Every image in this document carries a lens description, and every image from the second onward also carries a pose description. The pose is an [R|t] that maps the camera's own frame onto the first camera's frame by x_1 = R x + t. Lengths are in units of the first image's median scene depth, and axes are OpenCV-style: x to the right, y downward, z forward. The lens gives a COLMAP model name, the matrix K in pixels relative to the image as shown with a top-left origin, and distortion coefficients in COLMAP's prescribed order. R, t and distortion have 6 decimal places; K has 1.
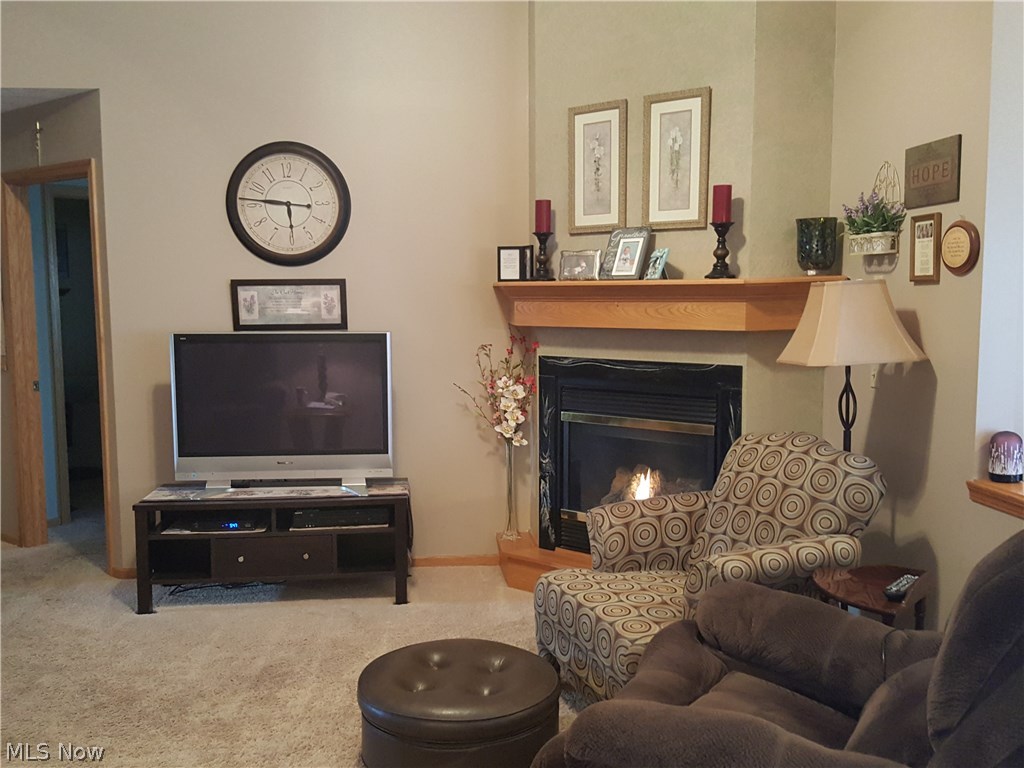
lens RADIAL K [[997.5, 0, 501.5], [0, 997.5, 400.3], [0, 0, 1]] dist [0.171155, -0.303378]
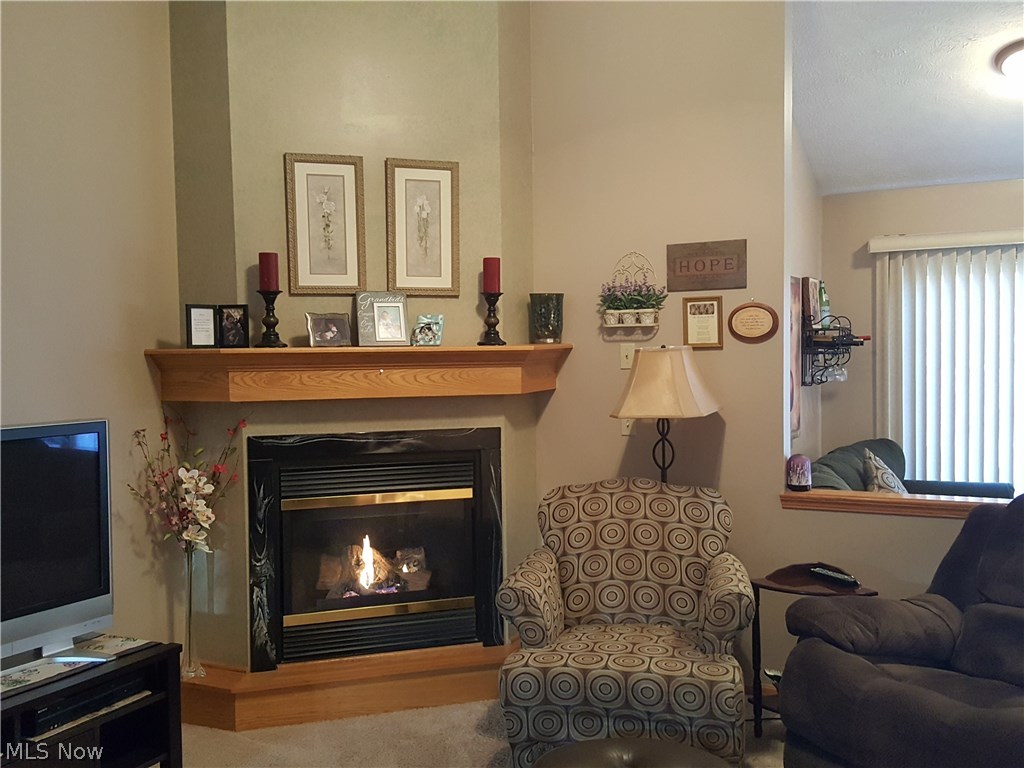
lens RADIAL K [[1005.7, 0, 500.3], [0, 1005.7, 389.4], [0, 0, 1]] dist [0.189575, -0.344719]
pose [[0.535084, -0.037786, 0.843954, -0.603402], [0.103412, 0.994416, -0.021043, -0.047639], [-0.838446, 0.098535, 0.536003, 0.396103]]
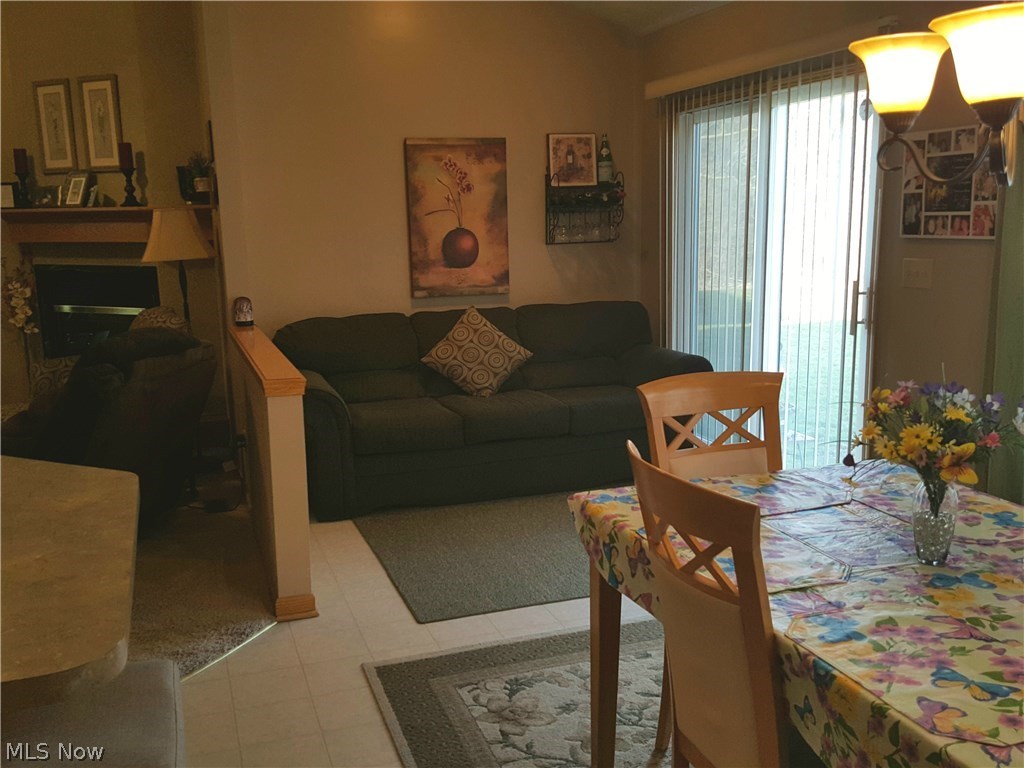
lens RADIAL K [[997.5, 0, 501.5], [0, 997.5, 400.3], [0, 0, 1]] dist [0.171155, -0.303378]
pose [[0.972480, -0.060153, 0.225088, 0.355538], [0.043041, 0.995851, 0.080179, 0.059041], [-0.228977, -0.068284, 0.971034, -0.534782]]
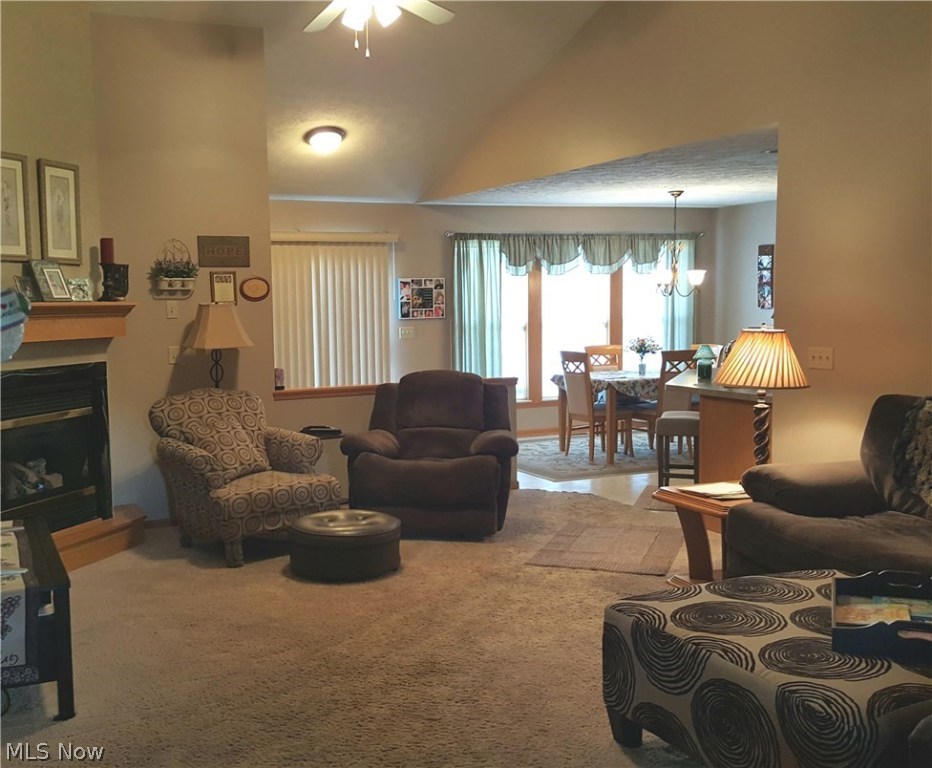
lens RADIAL K [[1003.5, 0, 415.6], [0, 1003.5, 386.8], [0, 0, 1]] dist [0.186723, -0.343441]
pose [[-0.333399, -0.072709, 0.939978, -1.198316], [0.120357, 0.985581, 0.118926, -0.110096], [-0.935072, 0.152783, -0.319840, 0.976919]]
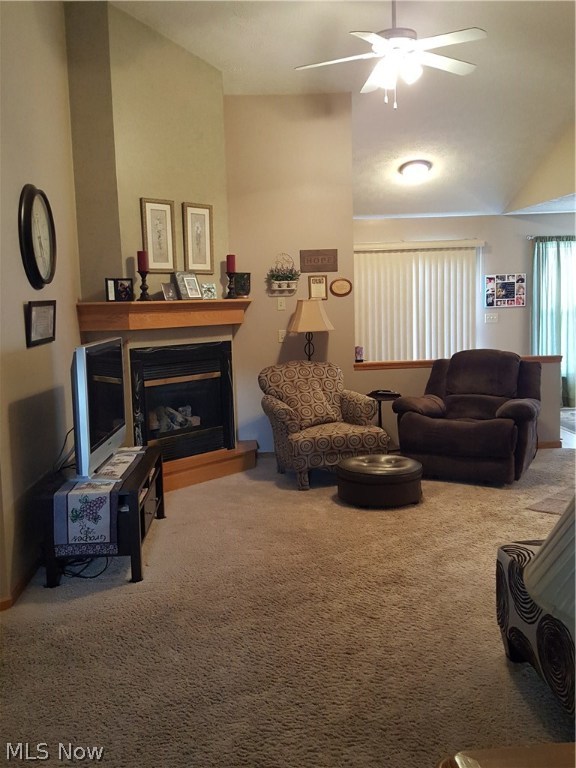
lens RADIAL K [[754.3, 0, 286.3], [0, 754.3, 371.7], [0, 0, 1]] dist [0.189575, -0.344719]
pose [[0.021809, -0.094445, 0.995291, -1.233967], [0.137179, 0.986395, 0.090594, -0.089823], [-0.990306, 0.134558, 0.034468, 0.776111]]
